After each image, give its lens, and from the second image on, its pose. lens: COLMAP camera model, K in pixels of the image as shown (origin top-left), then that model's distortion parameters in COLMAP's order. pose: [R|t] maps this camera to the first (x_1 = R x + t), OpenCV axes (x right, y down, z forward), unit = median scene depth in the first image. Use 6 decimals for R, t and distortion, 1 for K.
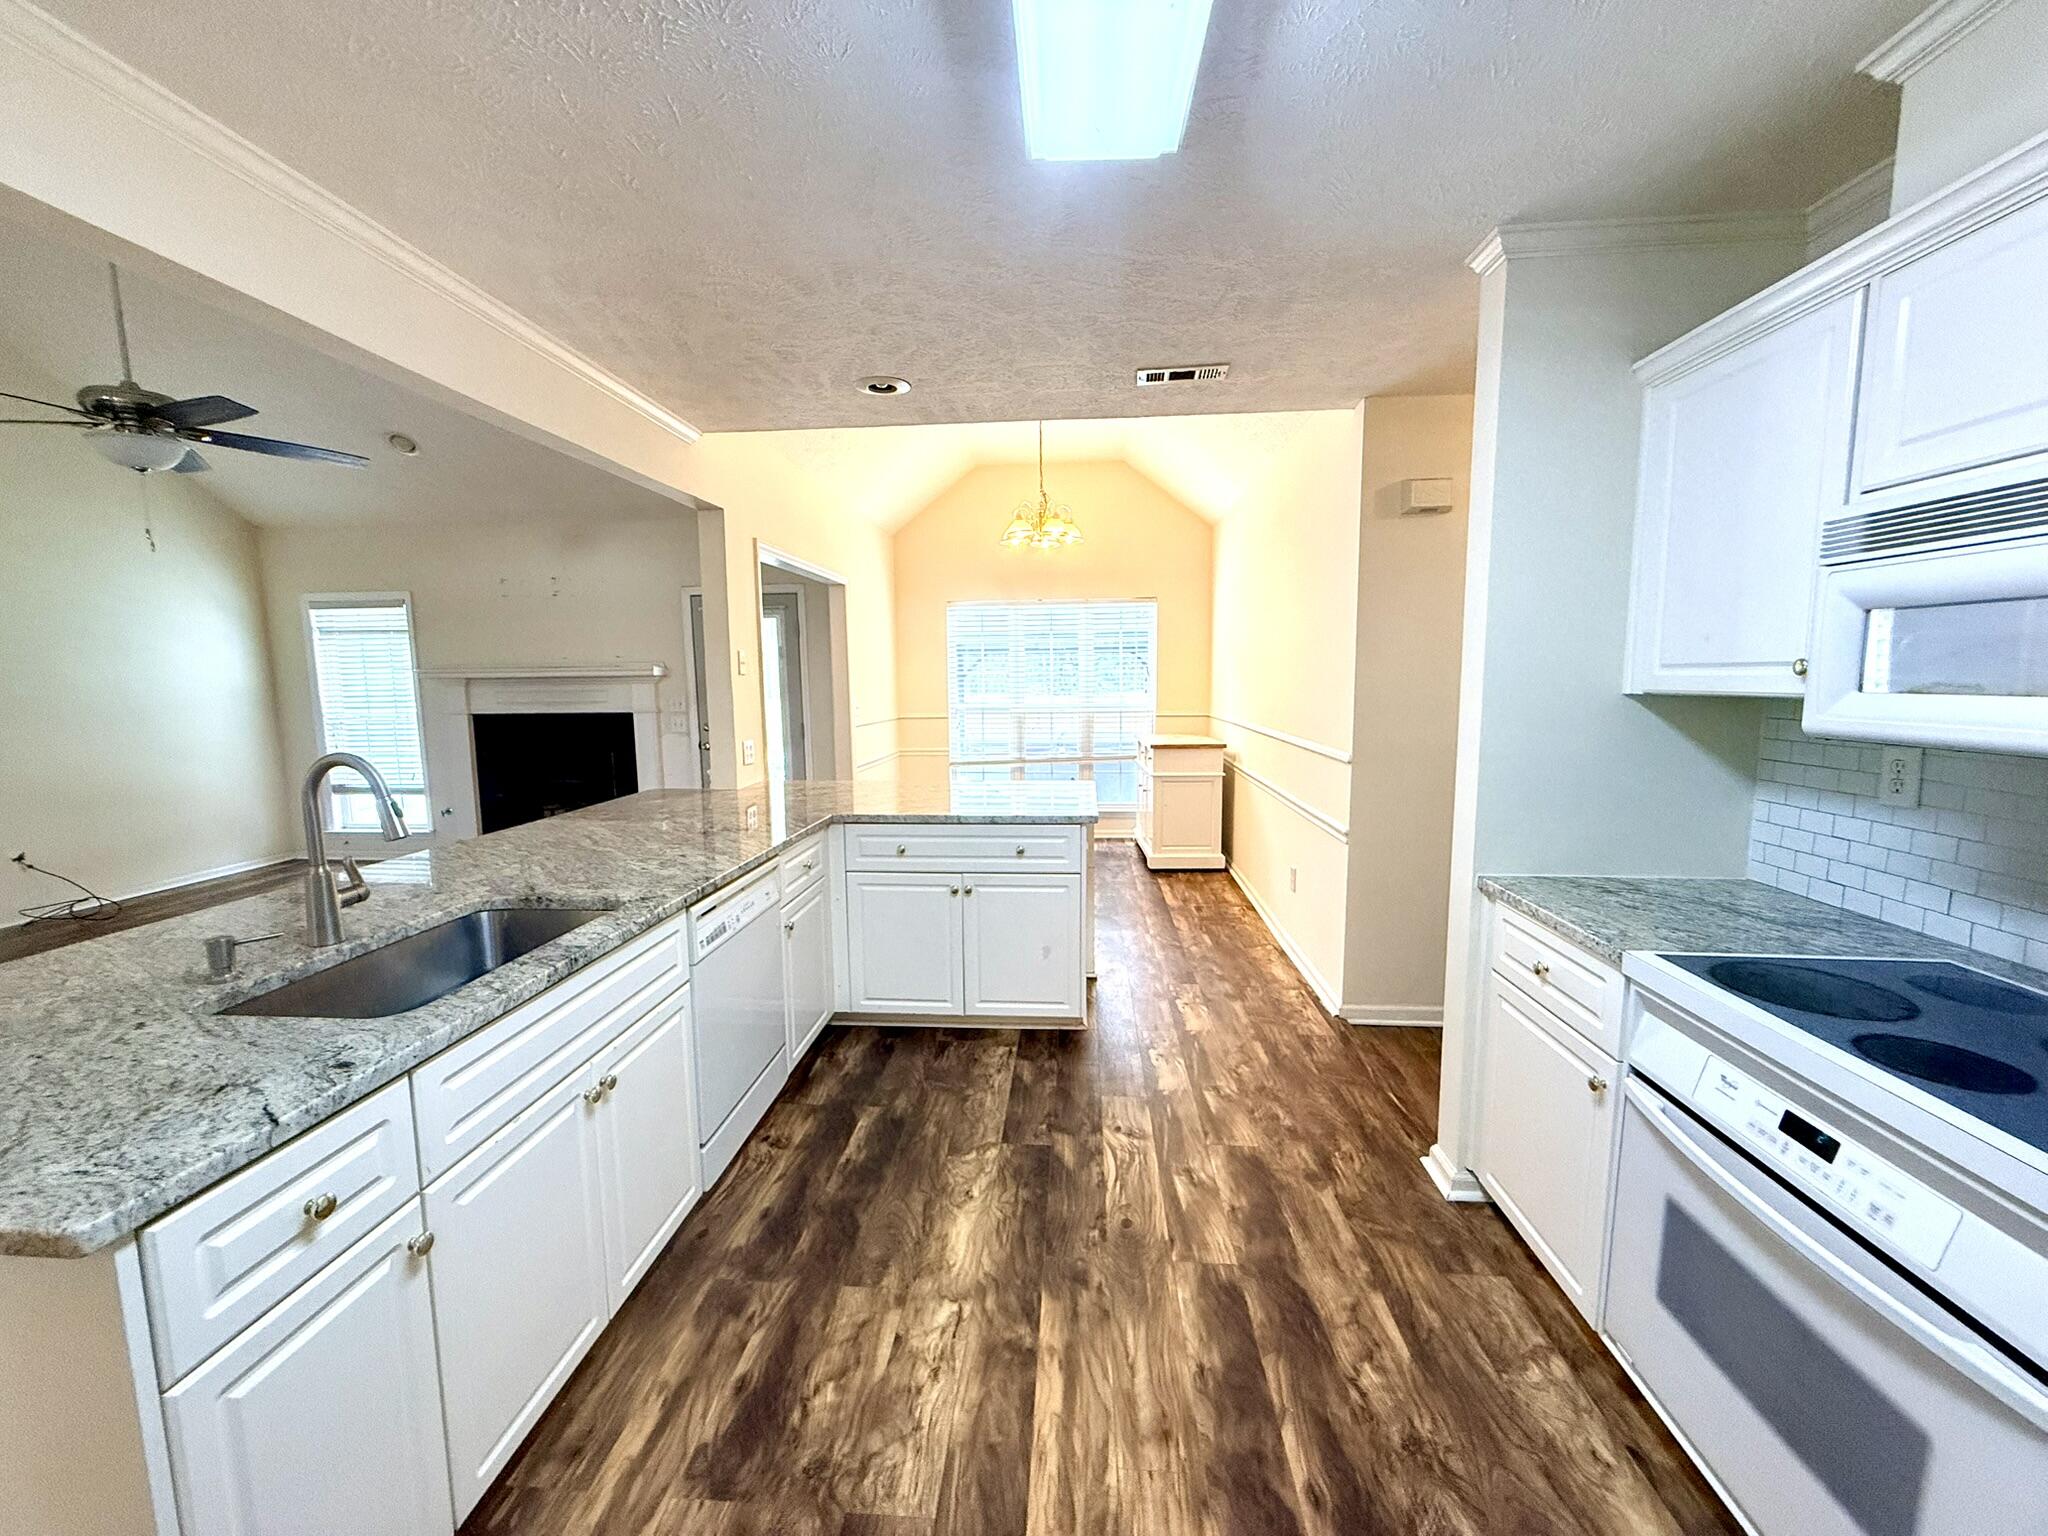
lens RADIAL K [[815.0, 0, 1022.9], [0, 815.0, 770.5], [0, 0, 1]] dist [-0.000984, 0.000188]
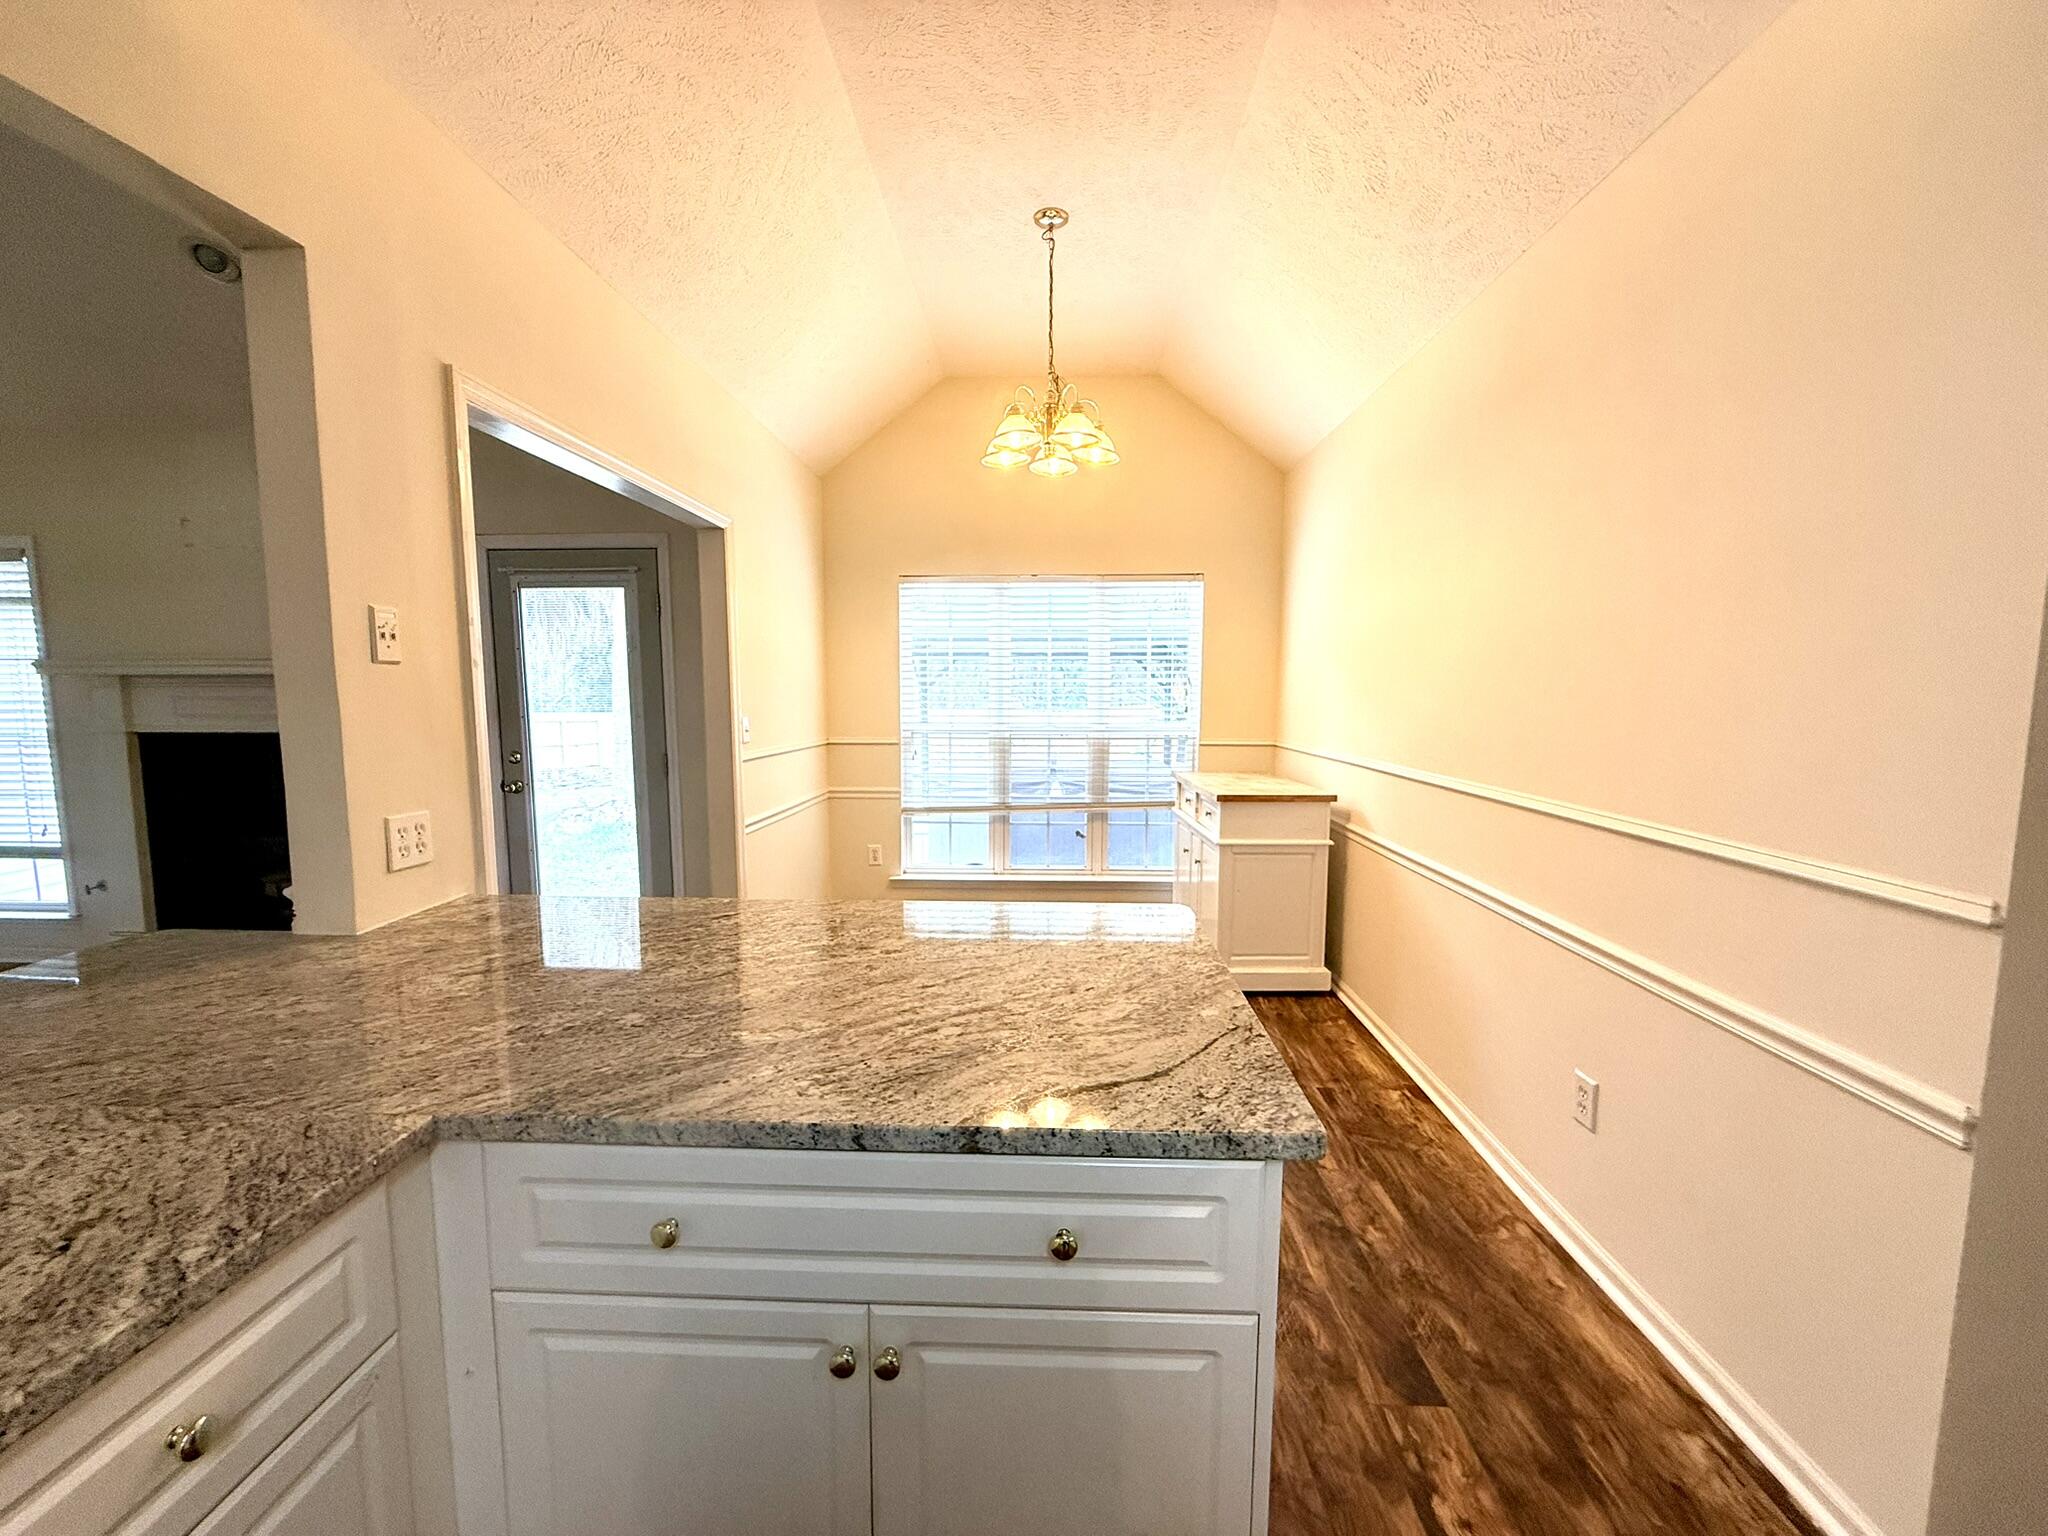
lens RADIAL K [[815.0, 0, 1022.9], [0, 815.0, 770.5], [0, 0, 1]] dist [-0.000984, 0.000188]
pose [[0.999209, 0.008850, 0.038766, -0.041138], [-0.008171, 0.999811, -0.017633, -0.092834], [-0.038915, 0.017302, 0.999093, 0.922611]]
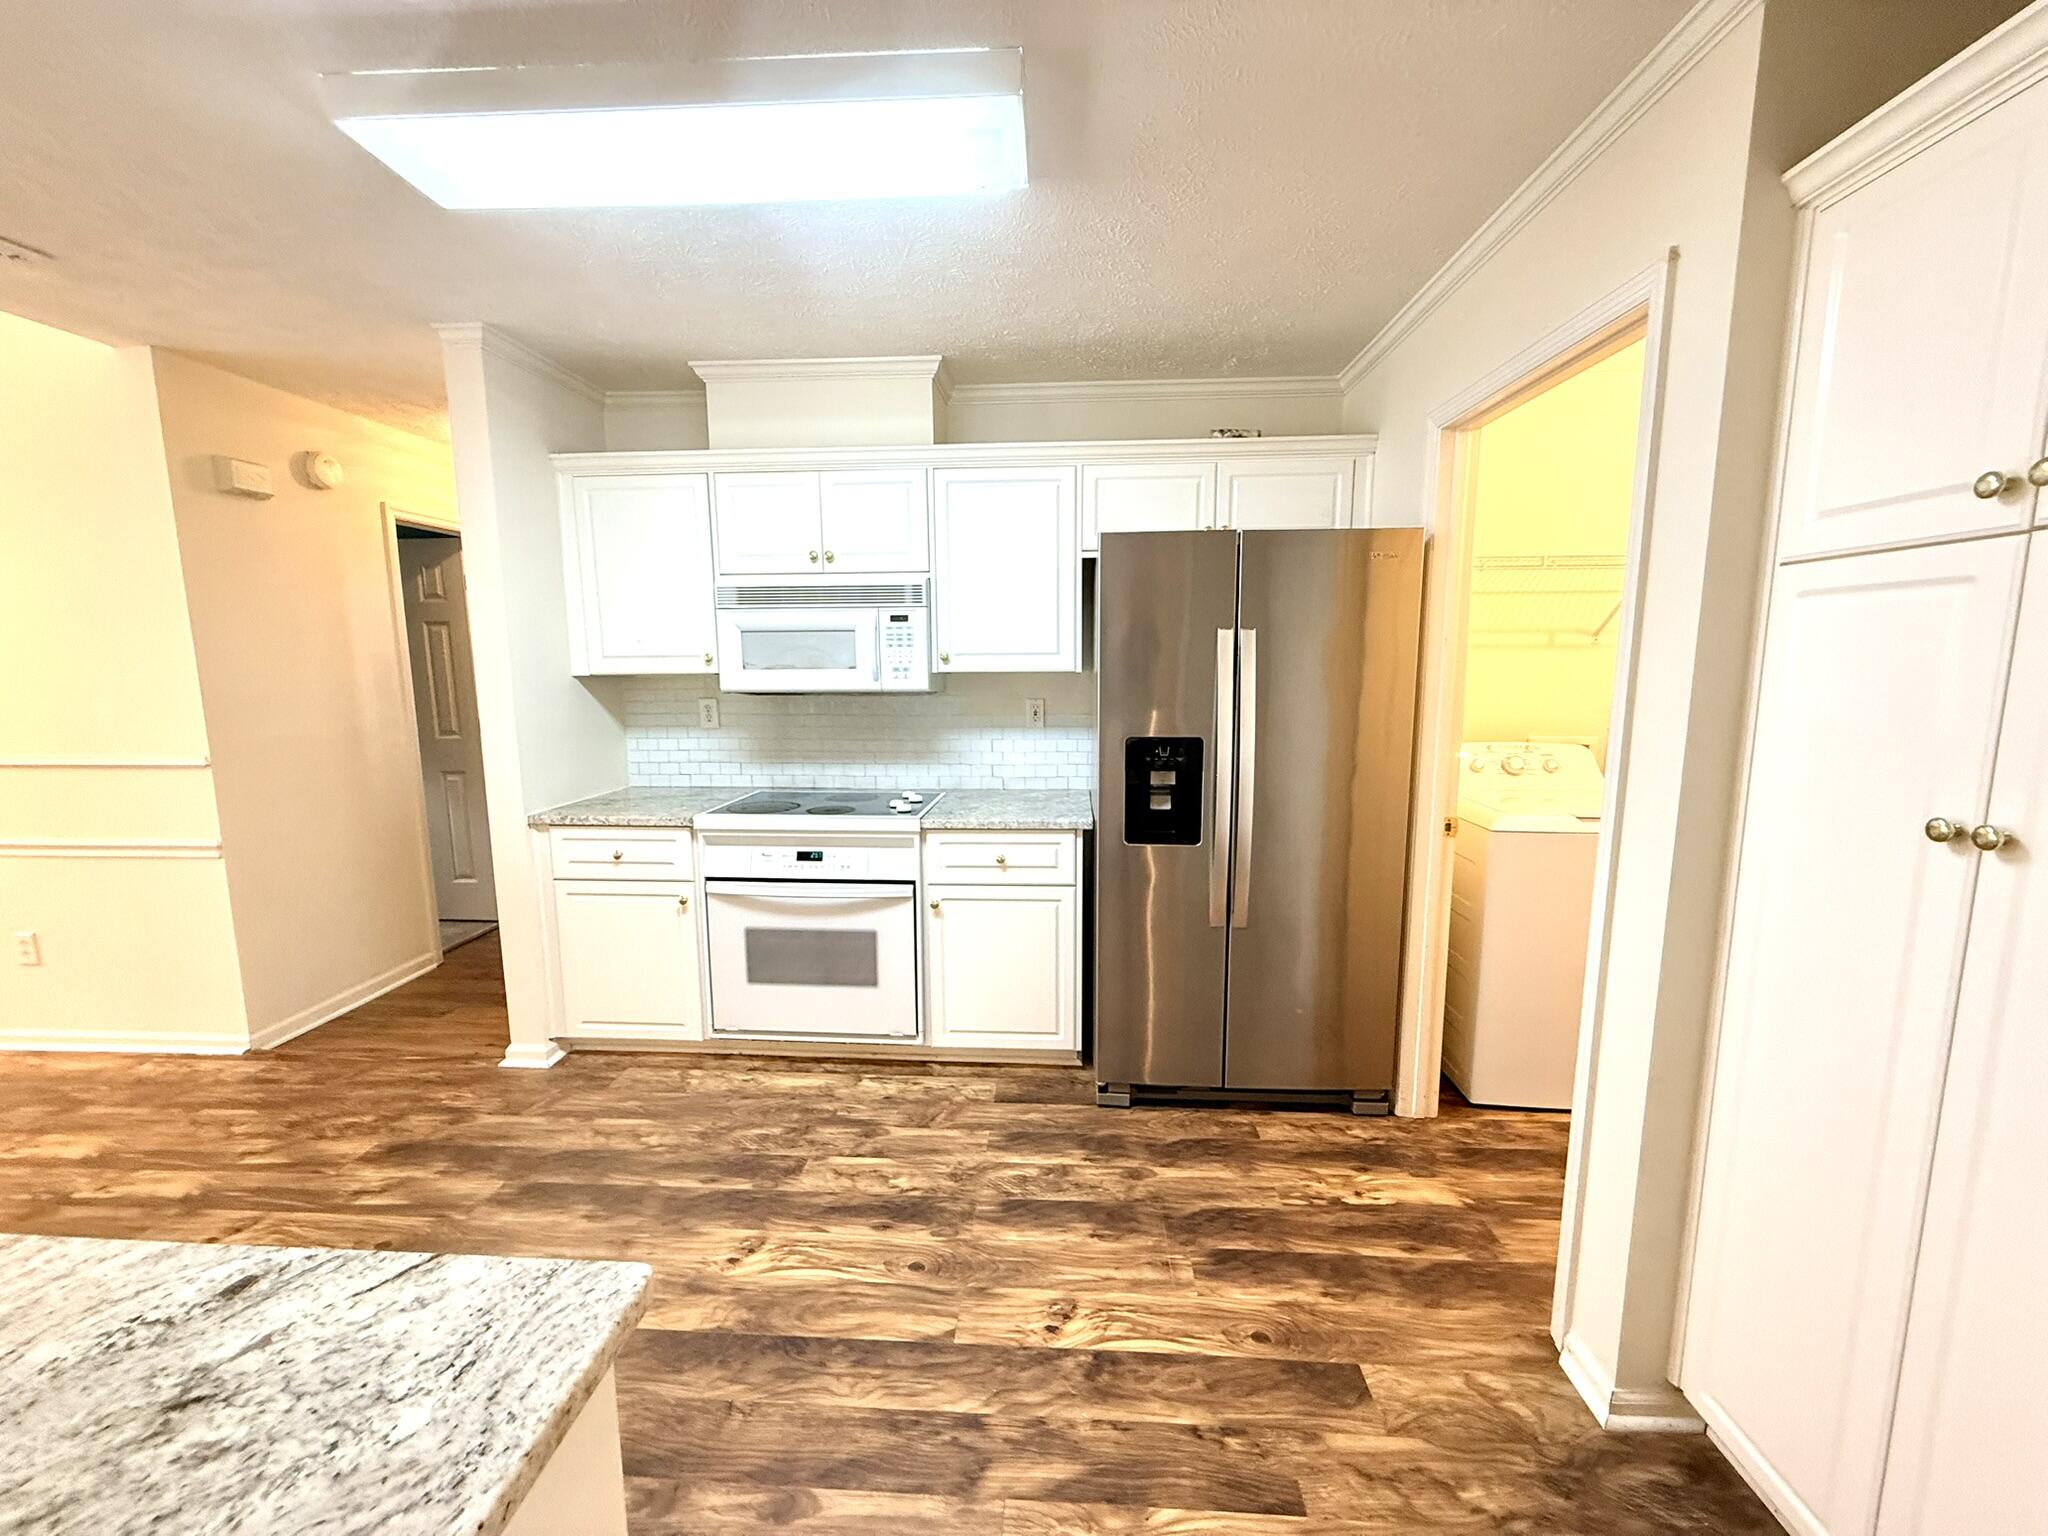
lens RADIAL K [[815.0, 0, 1022.9], [0, 815.0, 770.5], [0, 0, 1]] dist [-0.000984, 0.000188]
pose [[-0.018250, -0.127401, 0.991683, -0.672743], [0.125490, 0.983713, 0.128687, -0.010633], [-0.991927, 0.126795, -0.001966, 0.179523]]
